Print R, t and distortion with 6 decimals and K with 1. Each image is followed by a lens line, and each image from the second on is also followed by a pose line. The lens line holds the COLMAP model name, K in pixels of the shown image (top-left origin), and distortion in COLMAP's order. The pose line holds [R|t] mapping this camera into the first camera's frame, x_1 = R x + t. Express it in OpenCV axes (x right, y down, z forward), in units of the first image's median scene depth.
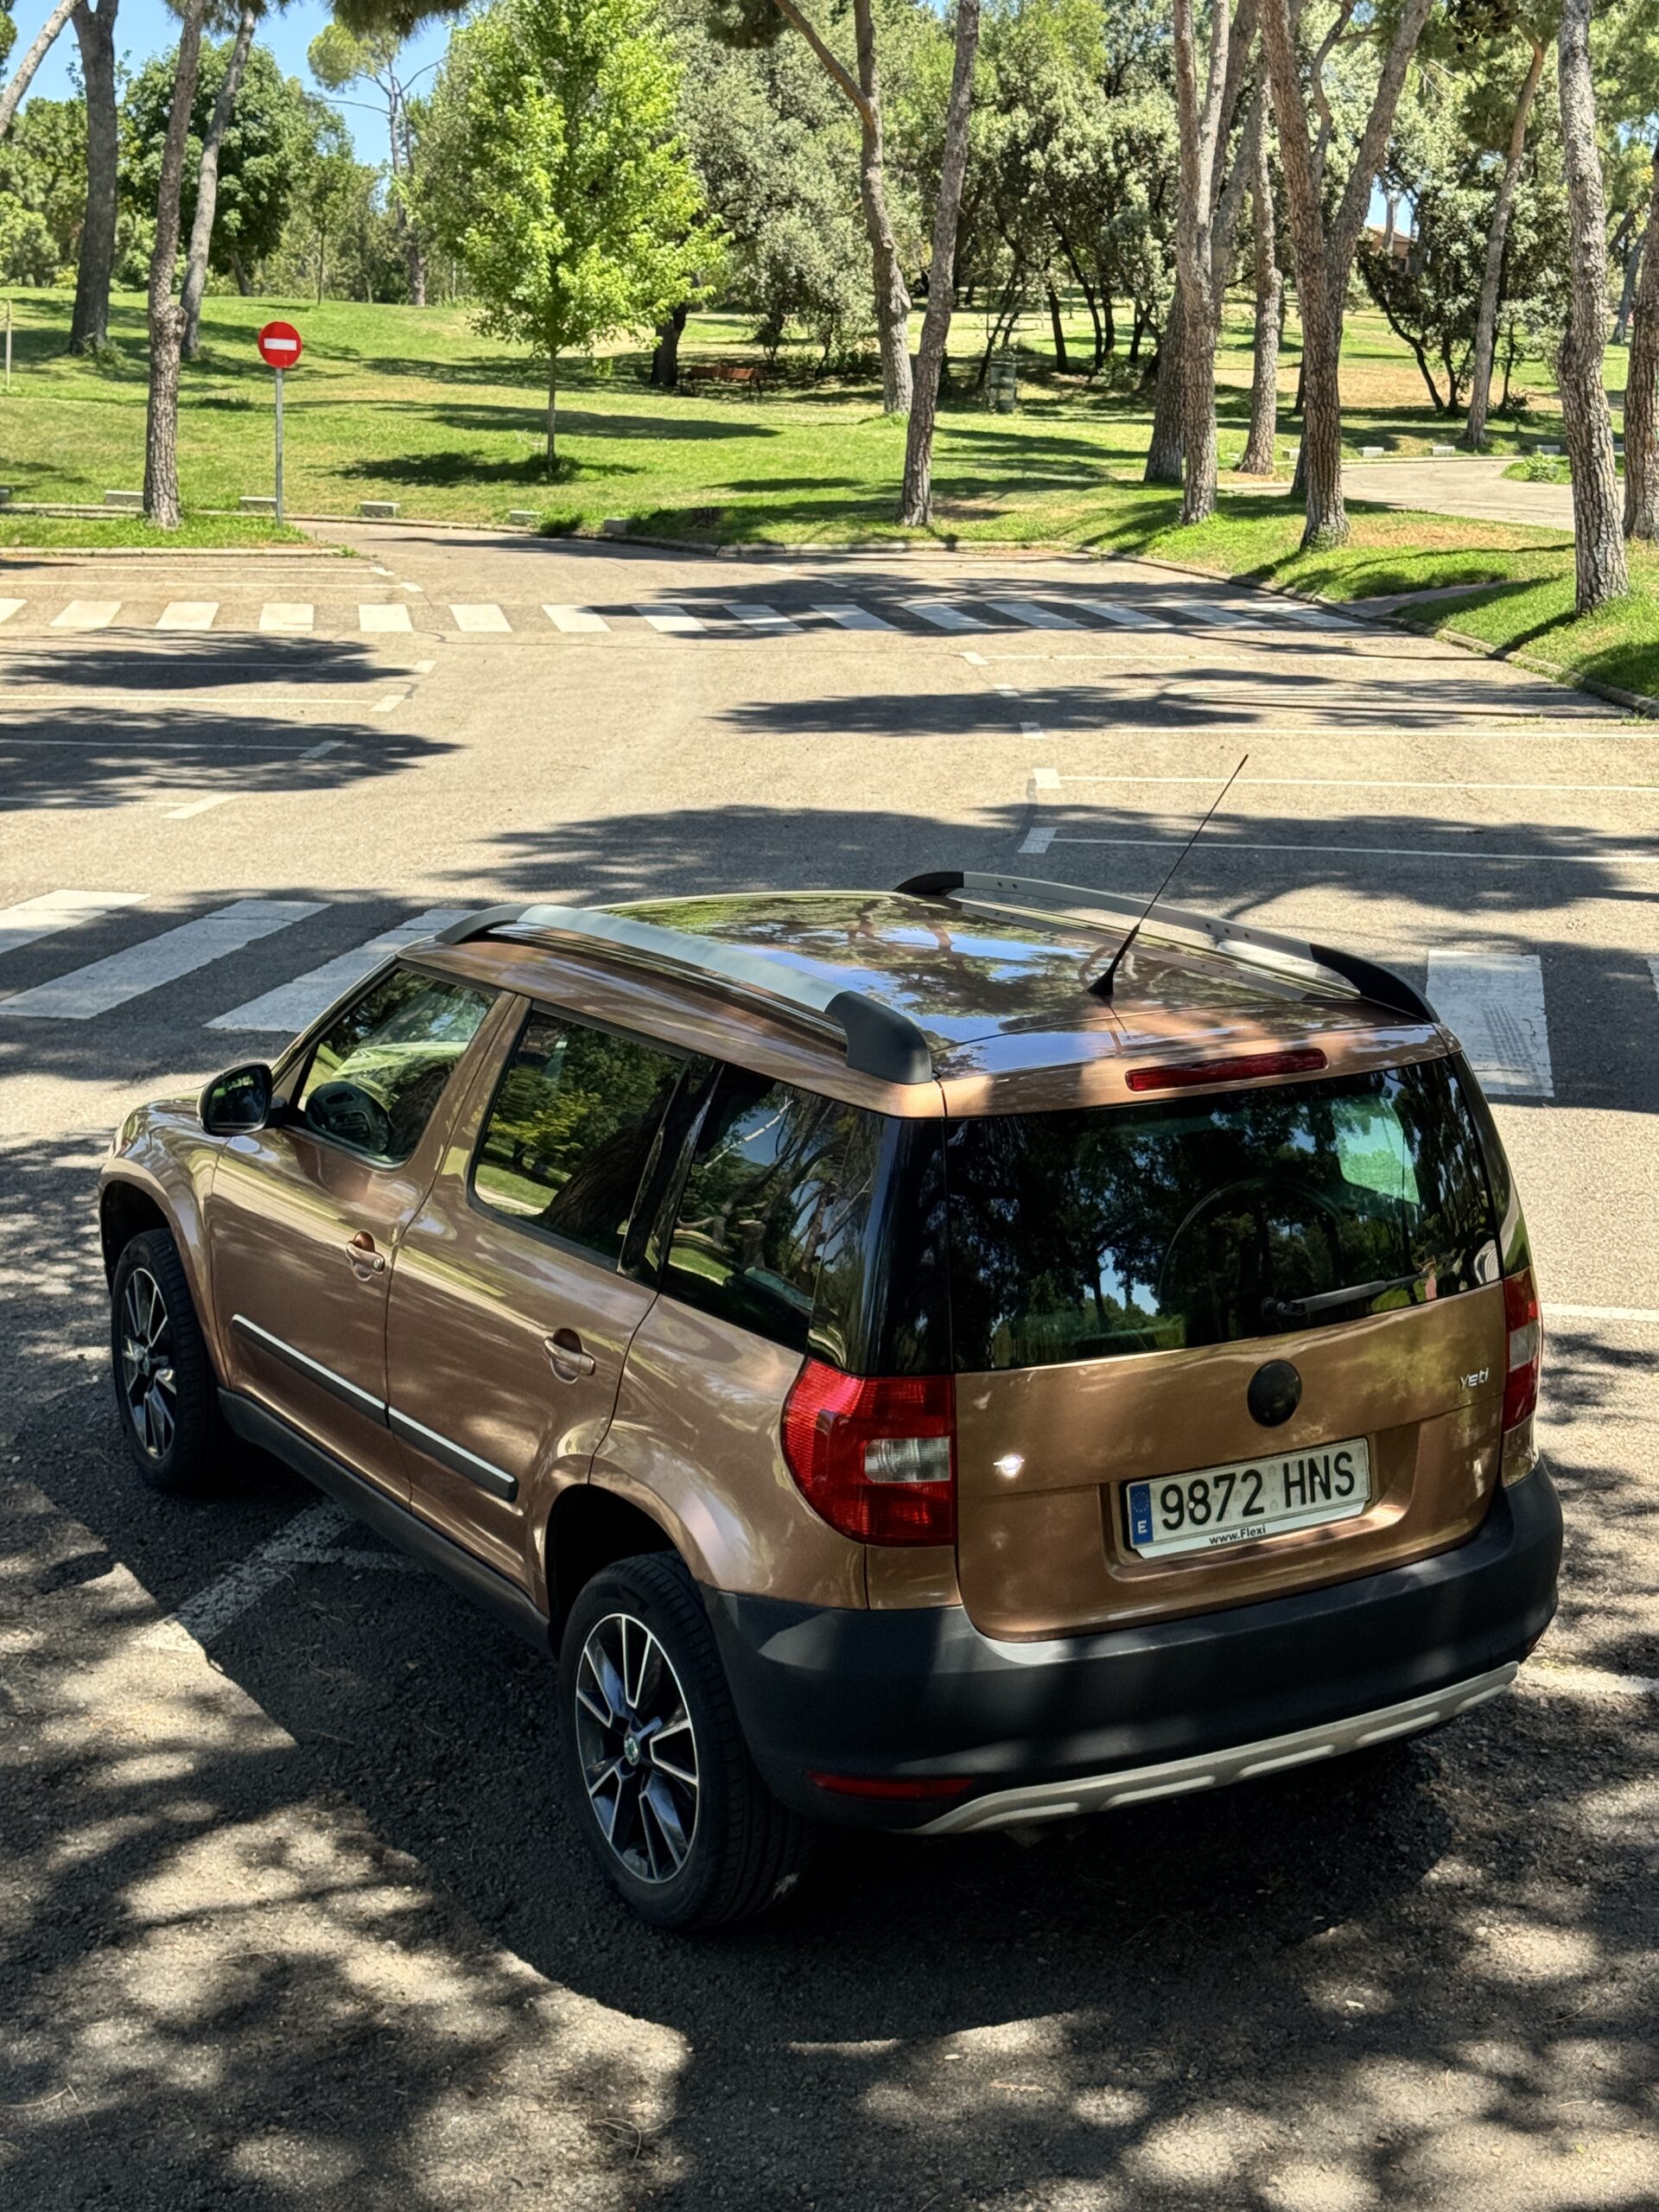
lens RADIAL K [[3037.1, 0, 836.0], [0, 3037.1, 1109.5], [0, 0, 1]] dist [0.078704, 0.000000]
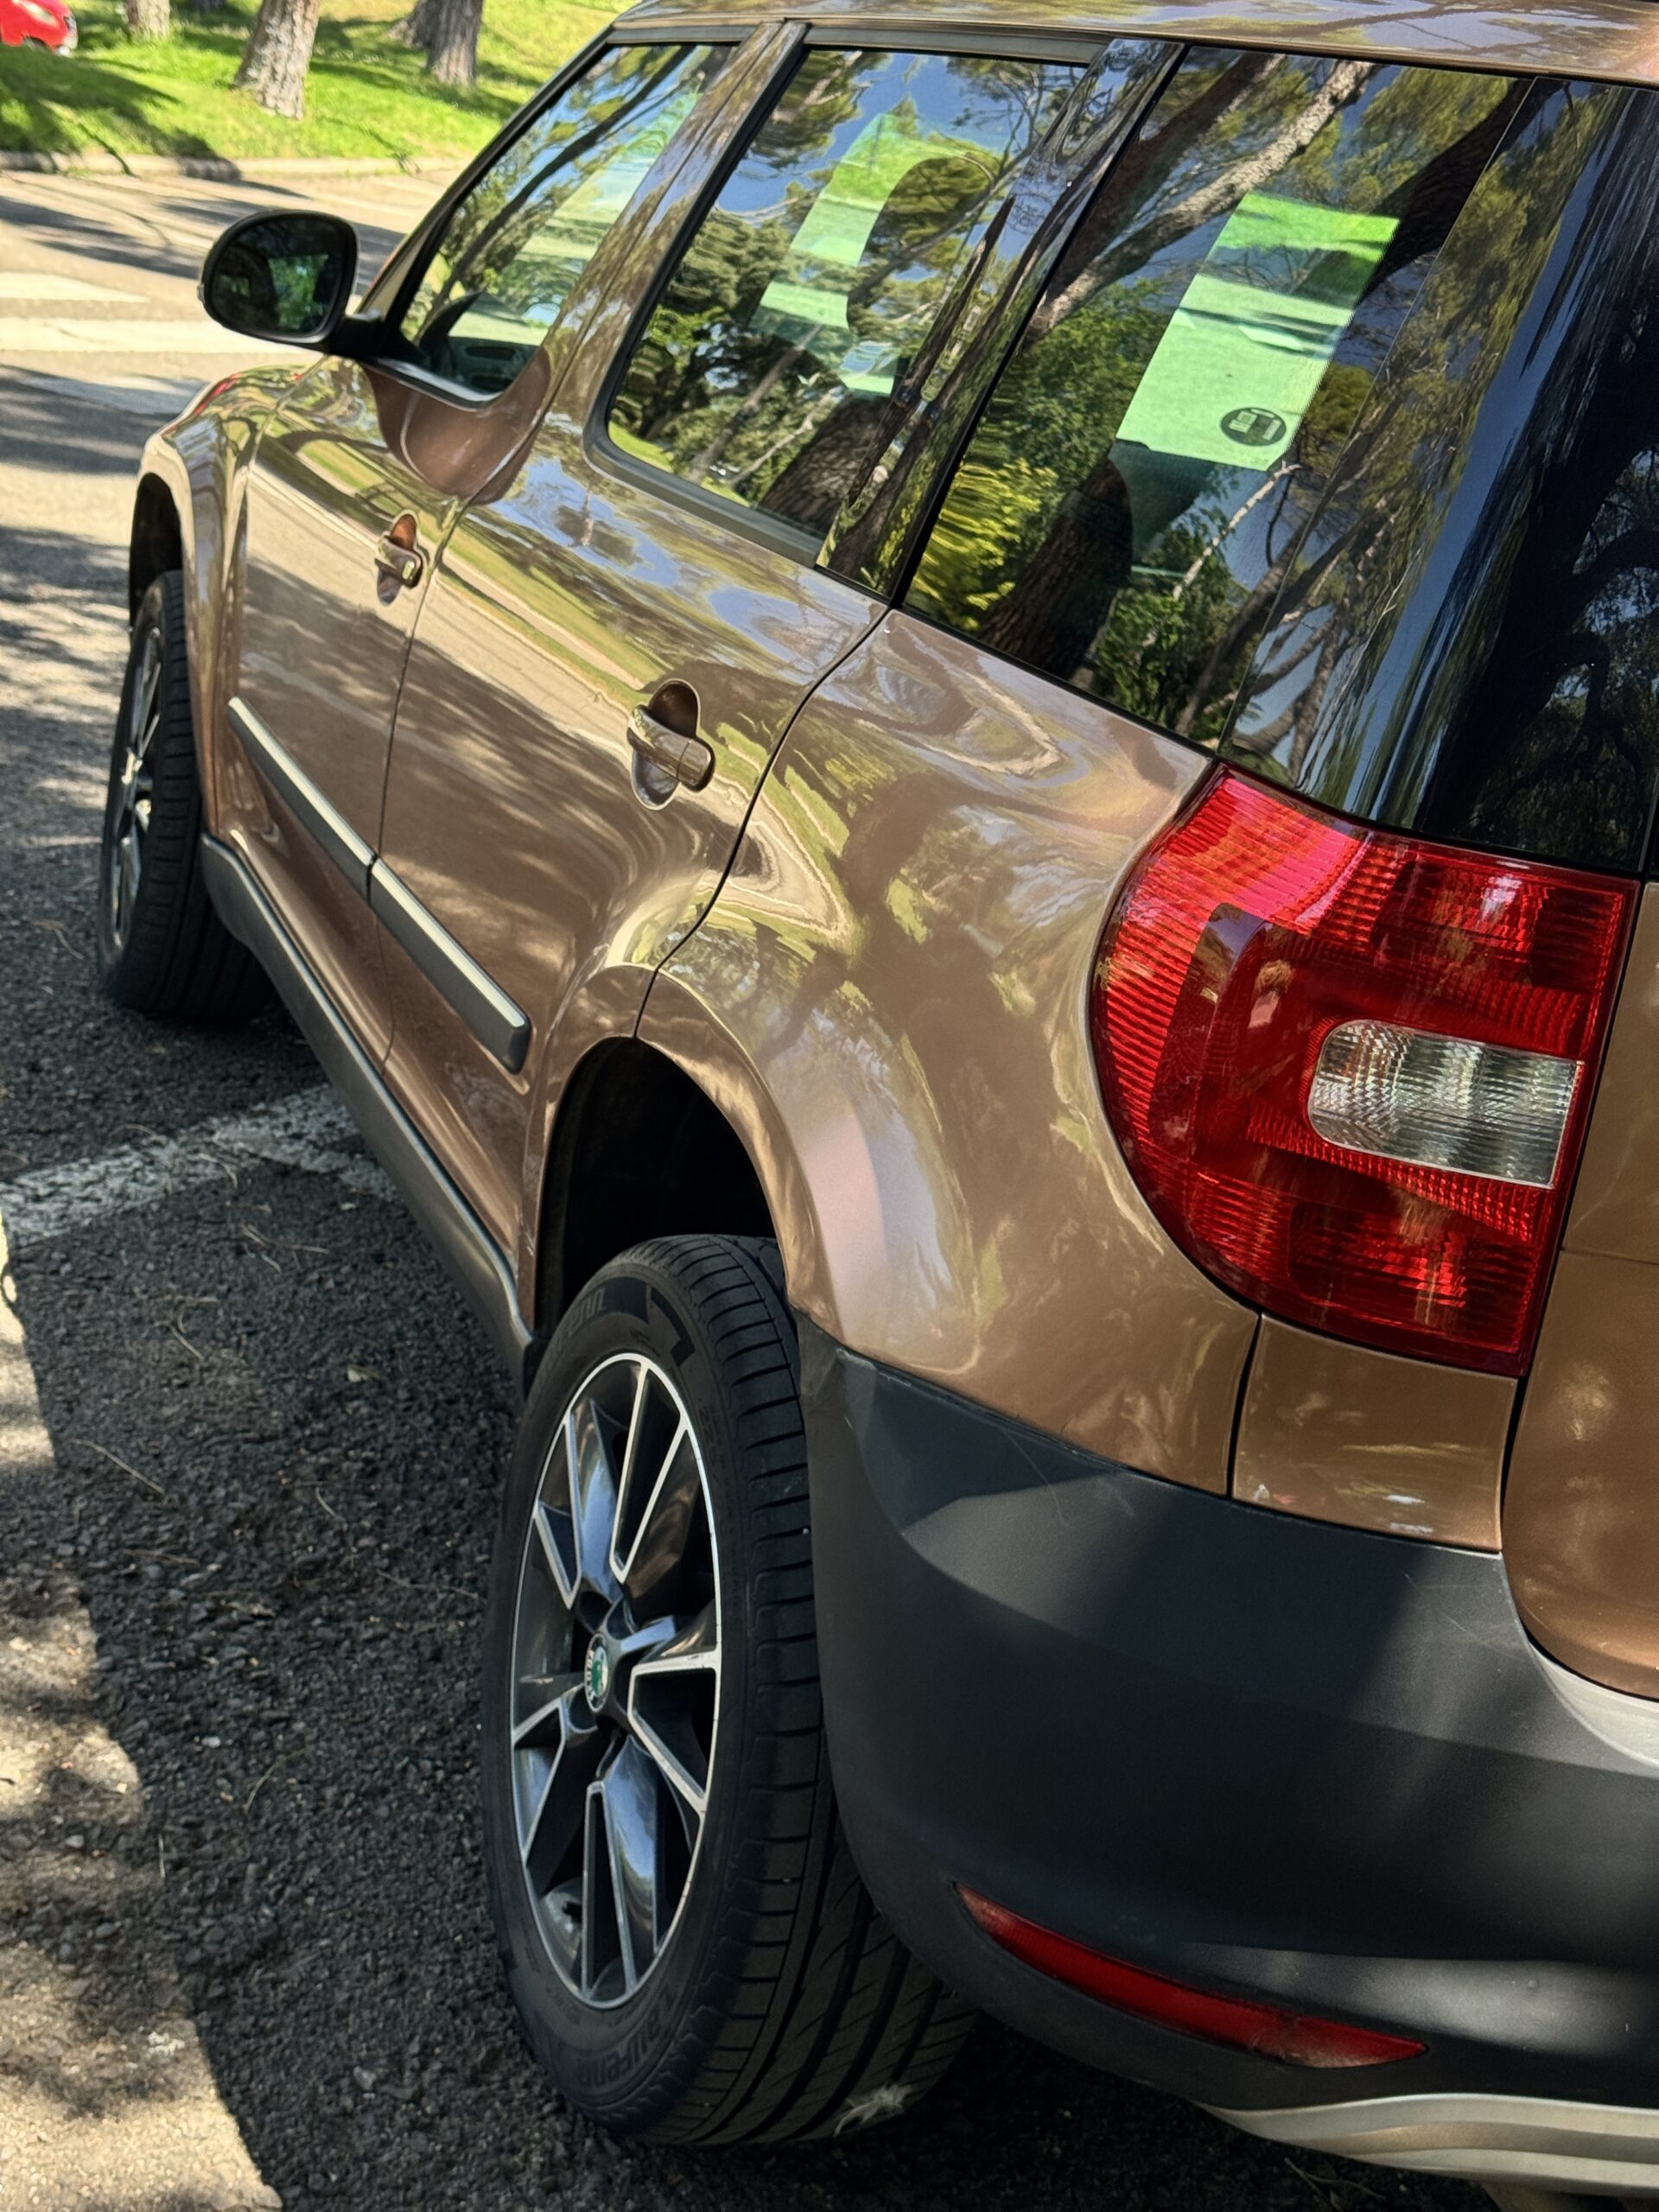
lens RADIAL K [[3037.1, 0, 752.7], [0, 3037.1, 1084.5], [0, 0, 1]] dist [0.078704, 0.000000]
pose [[0.959950, 0.221954, -0.170977, 0.007212], [-0.211942, 0.974402, 0.074976, 0.096709], [0.183241, -0.035736, 0.982418, 0.606351]]
